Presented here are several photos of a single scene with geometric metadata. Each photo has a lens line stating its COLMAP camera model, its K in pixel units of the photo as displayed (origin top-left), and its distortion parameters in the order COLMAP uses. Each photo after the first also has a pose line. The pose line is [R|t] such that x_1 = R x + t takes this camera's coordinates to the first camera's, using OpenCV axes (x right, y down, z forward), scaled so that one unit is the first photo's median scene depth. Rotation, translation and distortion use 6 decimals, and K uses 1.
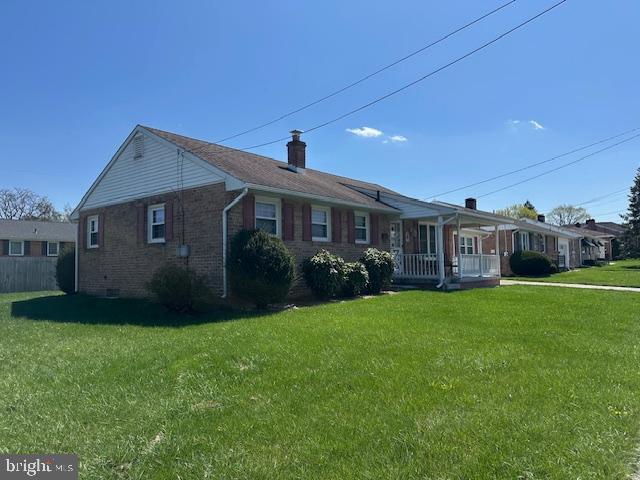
lens RADIAL K [[451.3, 0, 320.0], [0, 451.3, 240.0], [0, 0, 1]] dist [0.011239, -0.000872]
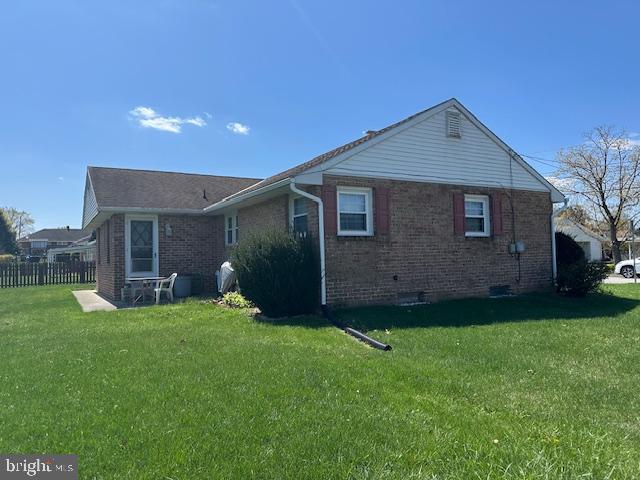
lens RADIAL K [[451.3, 0, 320.0], [0, 451.3, 240.0], [0, 0, 1]] dist [0.011239, -0.000872]
pose [[0.367965, 0.027856, 0.929422, -1.285351], [-0.050336, 0.998682, -0.010004, 0.037224], [-0.928476, -0.043103, 0.368882, 0.902650]]
